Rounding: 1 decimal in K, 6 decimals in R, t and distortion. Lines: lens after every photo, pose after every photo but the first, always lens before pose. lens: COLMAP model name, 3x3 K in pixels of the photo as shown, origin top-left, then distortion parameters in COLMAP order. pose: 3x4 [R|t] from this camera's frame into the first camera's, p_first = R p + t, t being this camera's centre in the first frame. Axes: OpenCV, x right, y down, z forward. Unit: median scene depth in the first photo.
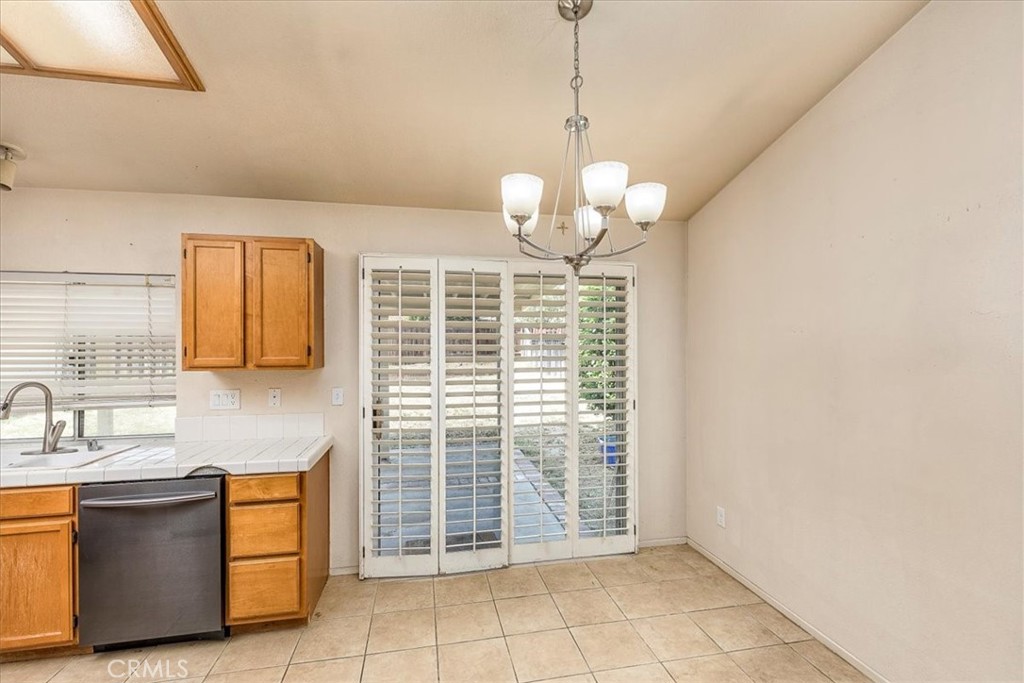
lens RADIAL K [[458.7, 0, 511.3], [0, 458.7, 345.5], [0, 0, 1]] dist [0.002551, 0.000299]
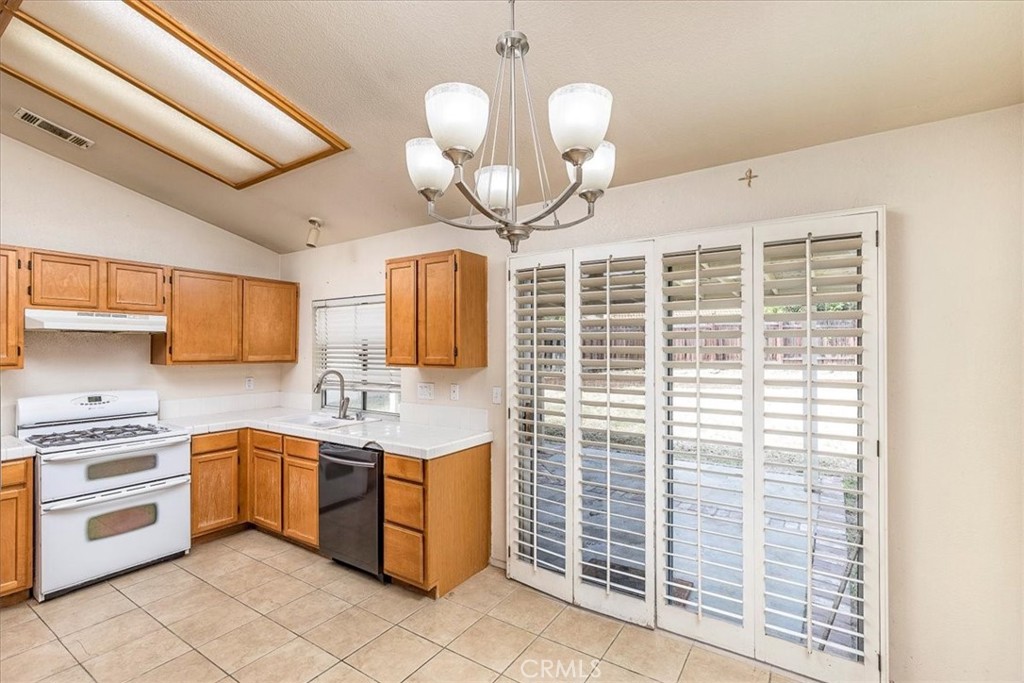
lens RADIAL K [[462.3, 0, 511.9], [0, 462.3, 346.1], [0, 0, 1]] dist [0.007565, -0.000264]
pose [[0.712326, -0.000434, -0.701848, 0.441199], [0.000127, 1.000000, -0.000489, -0.001181], [0.701848, 0.000259, 0.712326, 0.311306]]
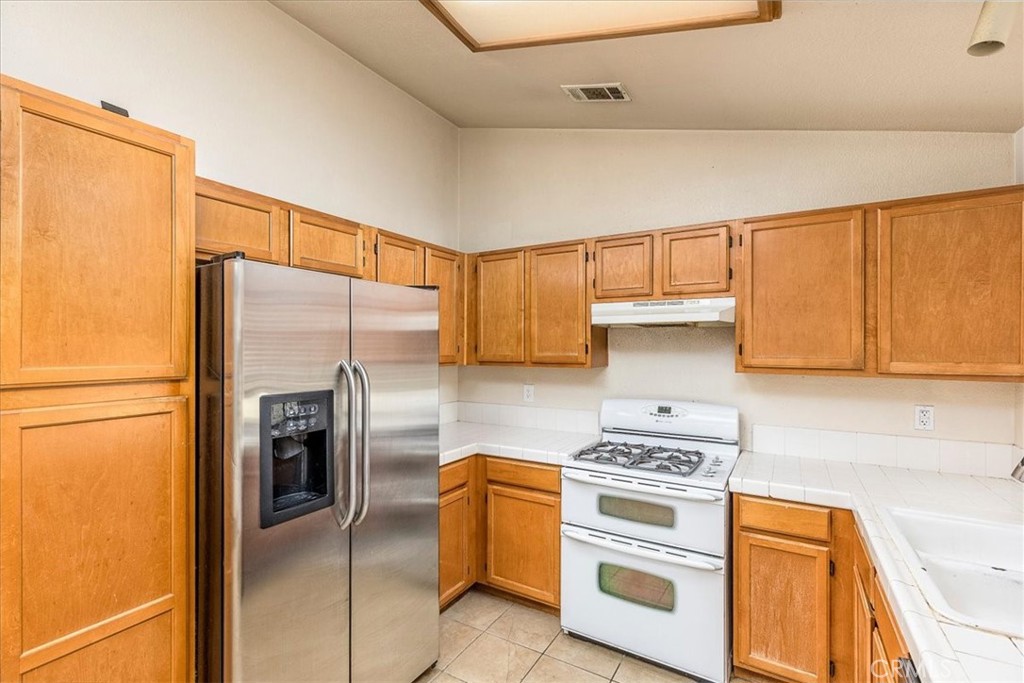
lens RADIAL K [[458.7, 0, 511.3], [0, 458.7, 345.5], [0, 0, 1]] dist [0.002551, 0.000299]
pose [[-0.669984, 0.000381, -0.742376, -0.294305], [0.002026, 0.999997, -0.001315, 0.002796], [0.742373, -0.002386, -0.669983, 0.840170]]
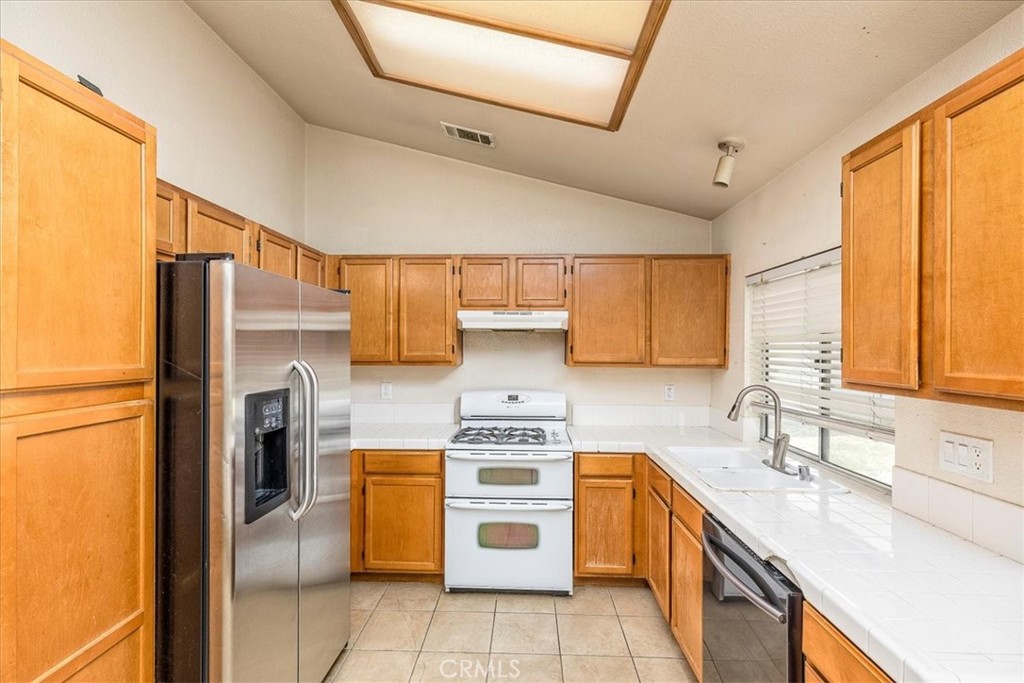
lens RADIAL K [[462.3, 0, 511.9], [0, 462.3, 346.1], [0, 0, 1]] dist [0.007565, -0.000264]
pose [[-0.228159, -0.000821, -0.973623, -0.029940], [-0.001348, 0.999999, -0.000527, 0.001808], [0.973623, 0.001192, -0.228160, 0.702096]]
